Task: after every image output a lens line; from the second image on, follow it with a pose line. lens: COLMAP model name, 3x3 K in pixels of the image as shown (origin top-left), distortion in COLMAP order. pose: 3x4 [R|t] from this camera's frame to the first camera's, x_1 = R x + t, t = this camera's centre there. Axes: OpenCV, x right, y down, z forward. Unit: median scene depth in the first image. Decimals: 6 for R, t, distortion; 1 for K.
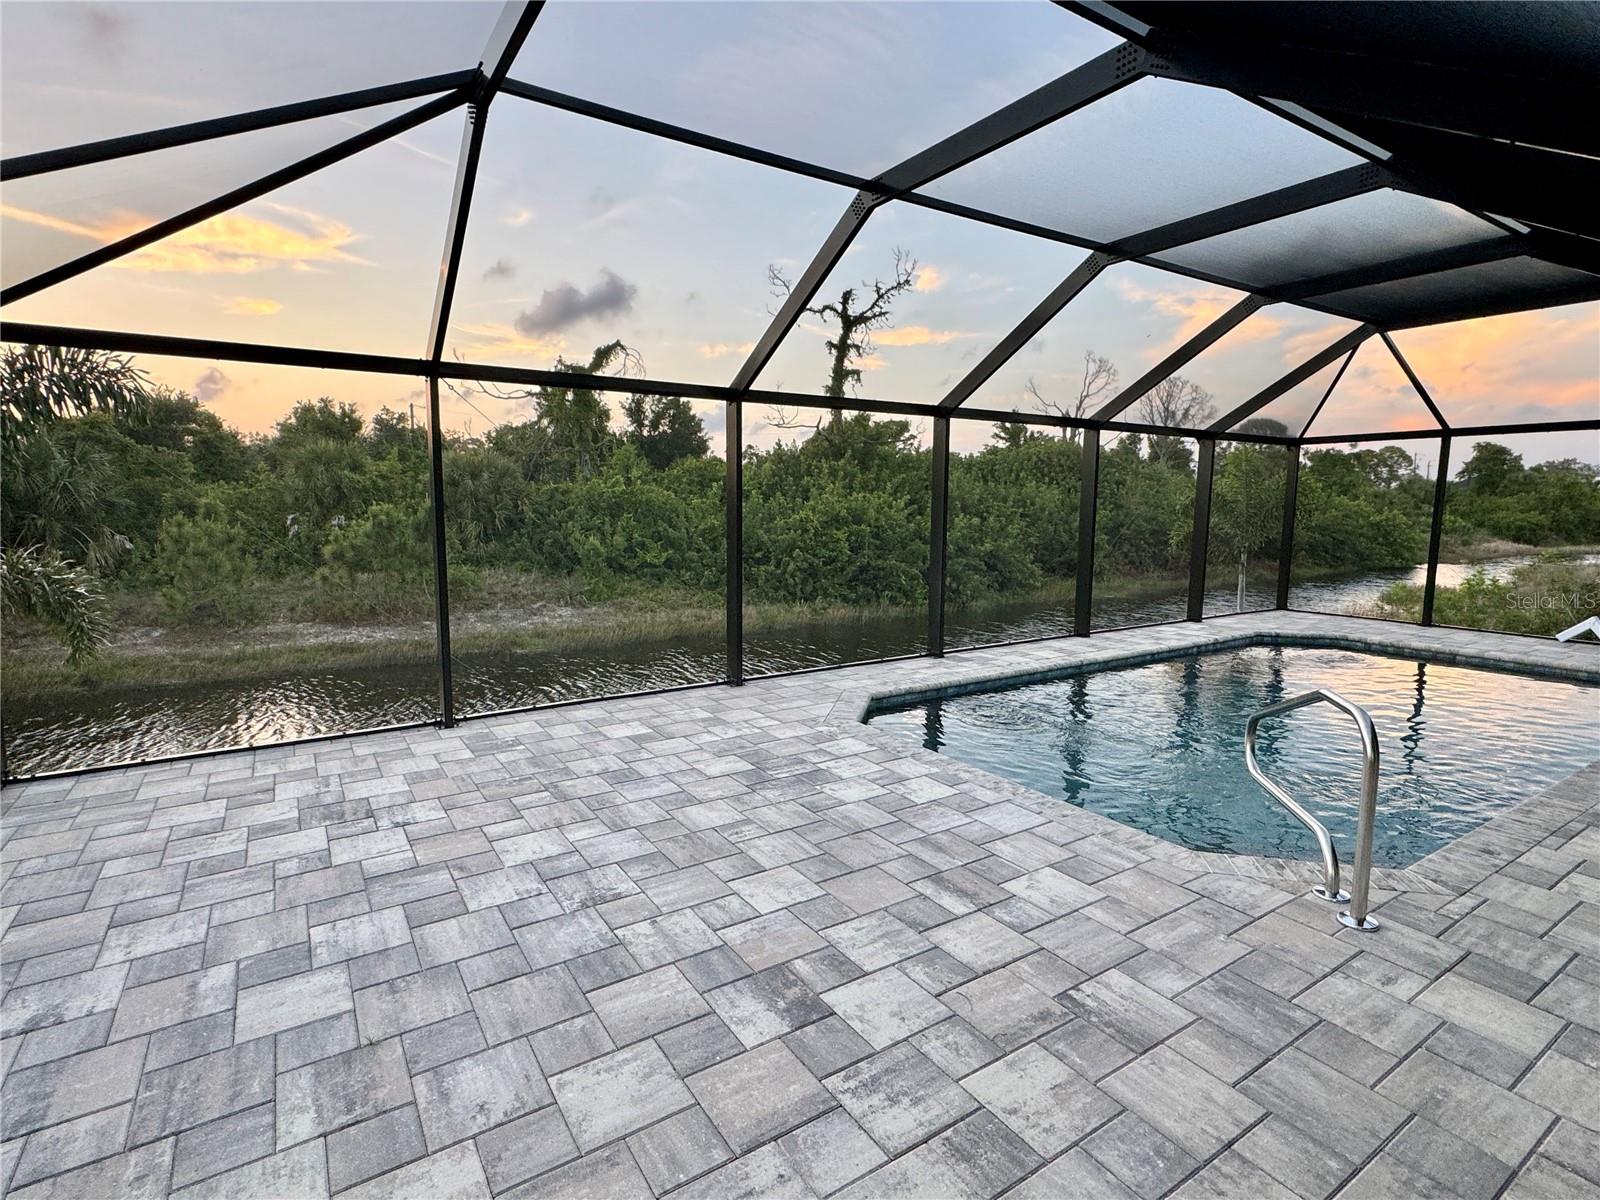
lens RADIAL K [[796.8, 0, 799.0], [0, 796.8, 605.7], [0, 0, 1]] dist [0.000641, -0.000152]
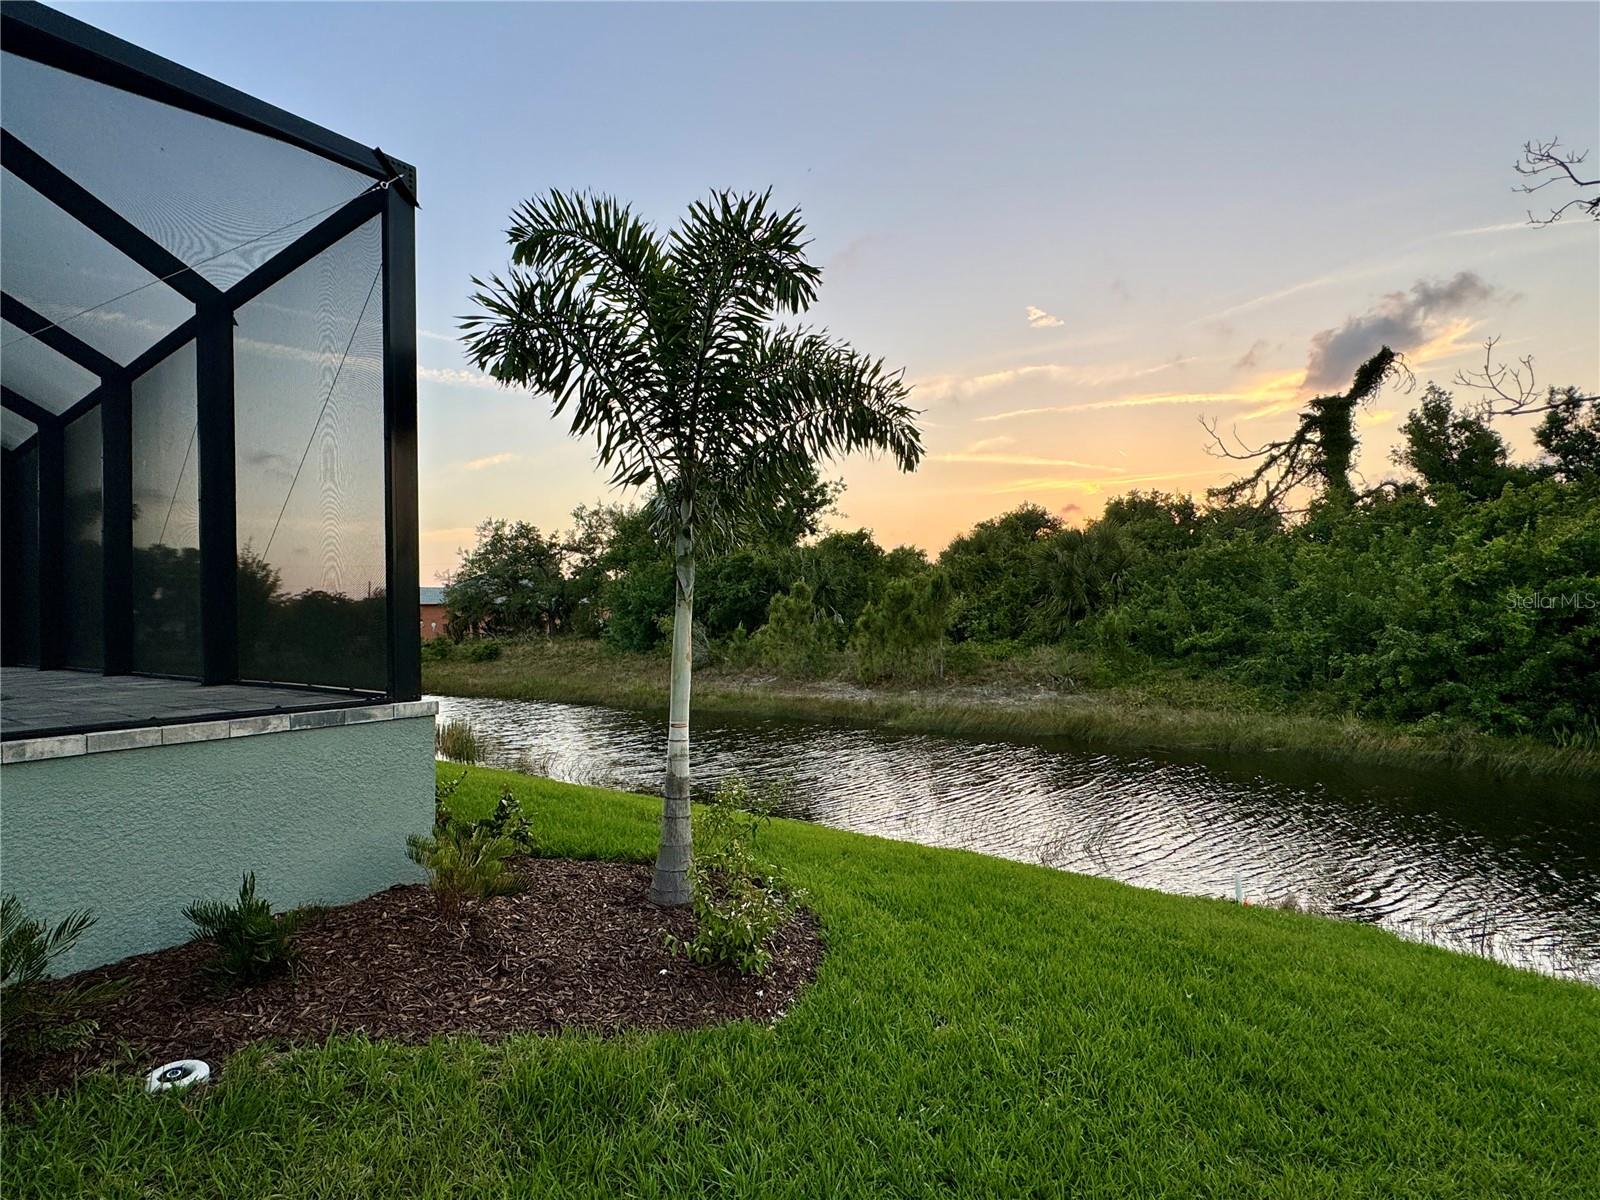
lens RADIAL K [[796.8, 0, 801.9], [0, 796.8, 589.2], [0, 0, 1]] dist [0.000641, -0.000152]
pose [[0.344950, -0.043310, -0.937621, 0.393492], [-0.092944, 0.992449, -0.080036, -0.012465], [0.934008, 0.114755, 0.338320, 0.428524]]
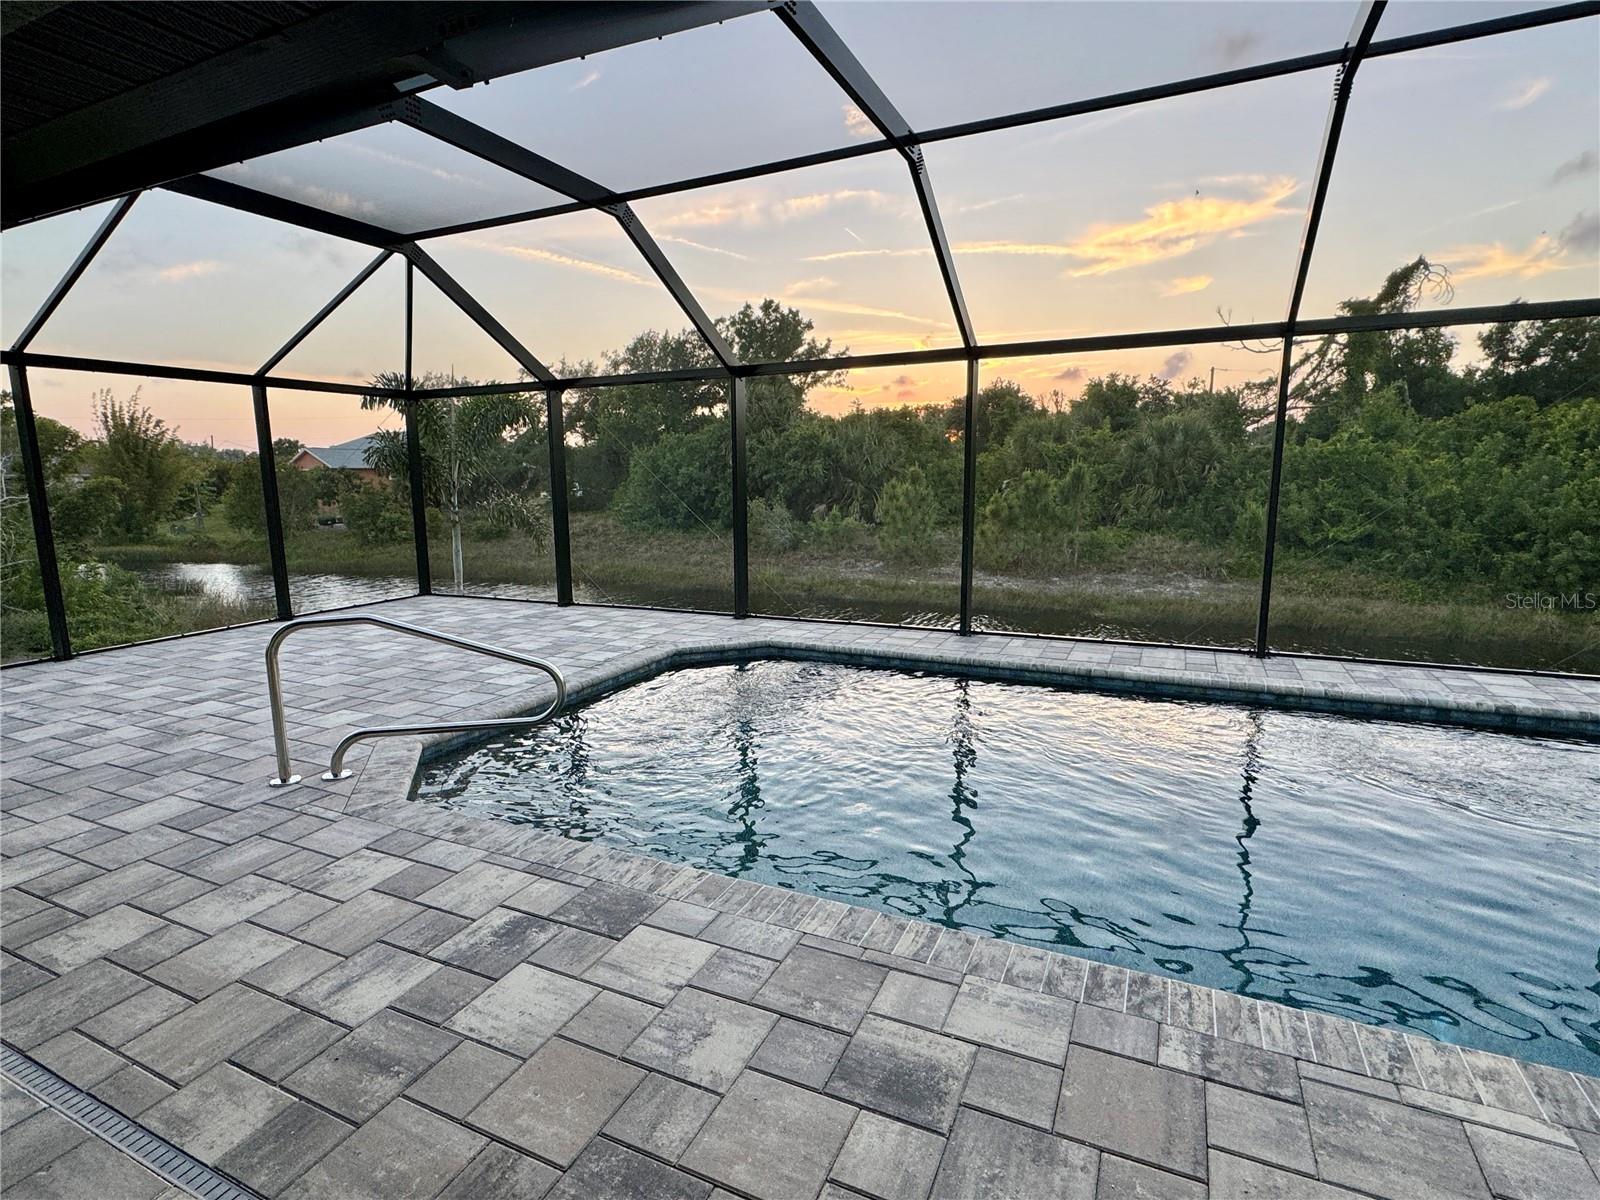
lens RADIAL K [[796.8, 0, 799.3], [0, 796.8, 585.3], [0, 0, 1]] dist [0.000641, -0.000152]
pose [[0.525392, 0.109645, -0.843766, 0.229301], [-0.096303, 0.992953, 0.069065, -0.009649], [0.845393, 0.044971, 0.532249, 0.109759]]
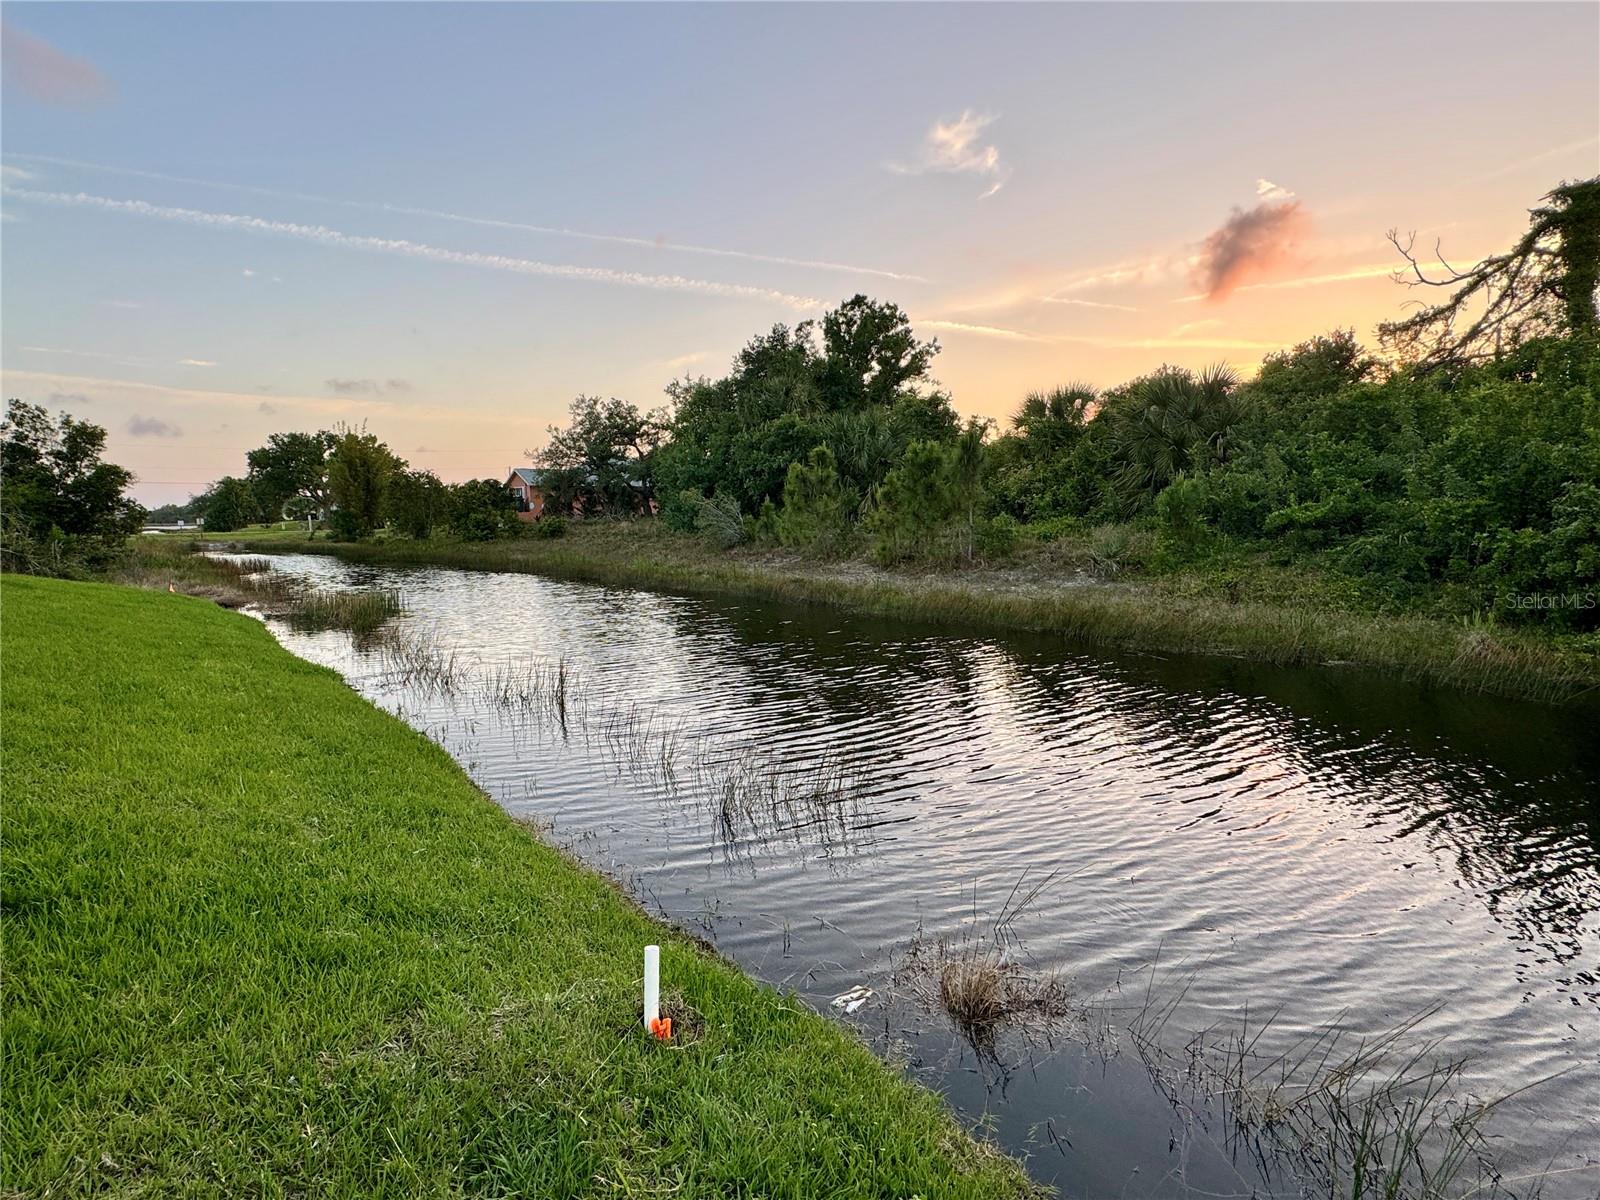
lens RADIAL K [[796.8, 0, 804.1], [0, 796.8, 594.7], [0, 0, 1]] dist [0.000641, -0.000152]
pose [[0.153479, 0.097376, -0.983342, 0.309840], [-0.110053, 0.990626, 0.080921, -0.010944], [0.982004, 0.095800, 0.162757, 0.622921]]
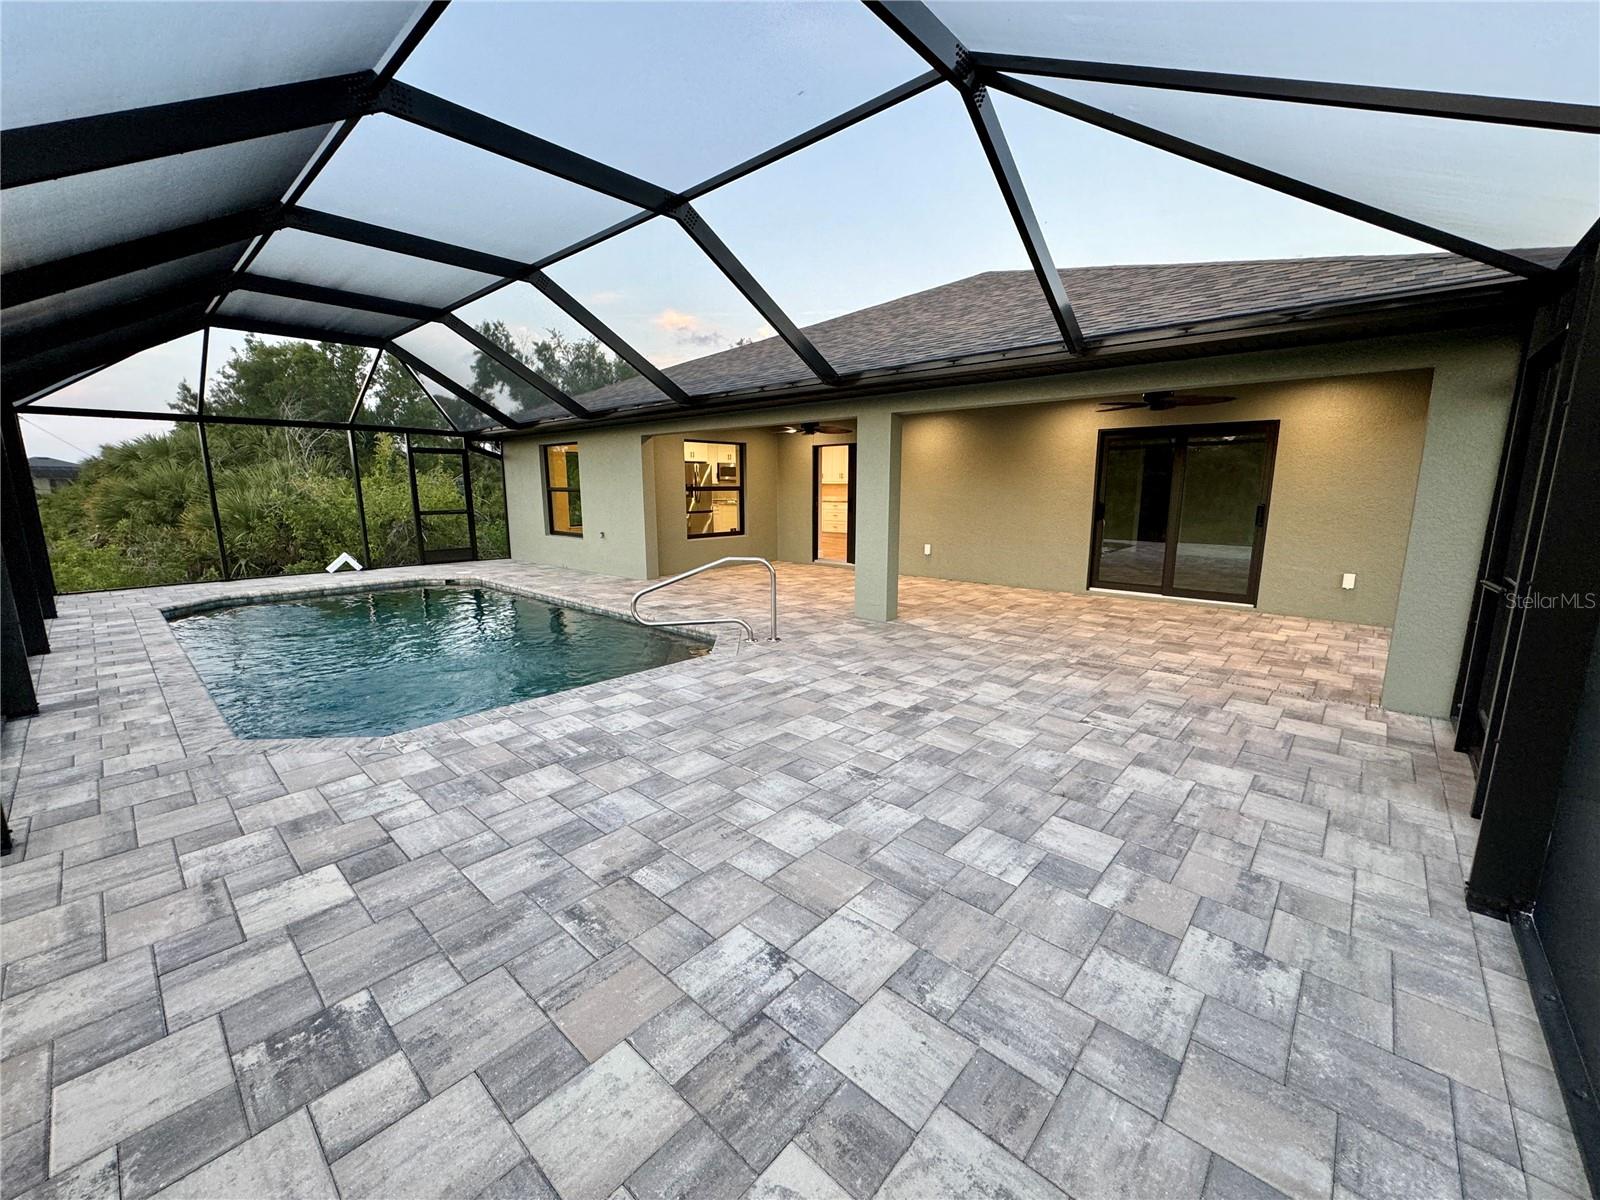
lens RADIAL K [[636.4, 0, 797.5], [0, 636.4, 601.1], [0, 0, 1]] dist [0.001032, -0.000853]
pose [[-0.255729, -0.178787, 0.950072, -0.129528], [0.127762, 0.967880, 0.216528, -0.016101], [-0.958269, 0.176756, -0.224673, 0.144394]]
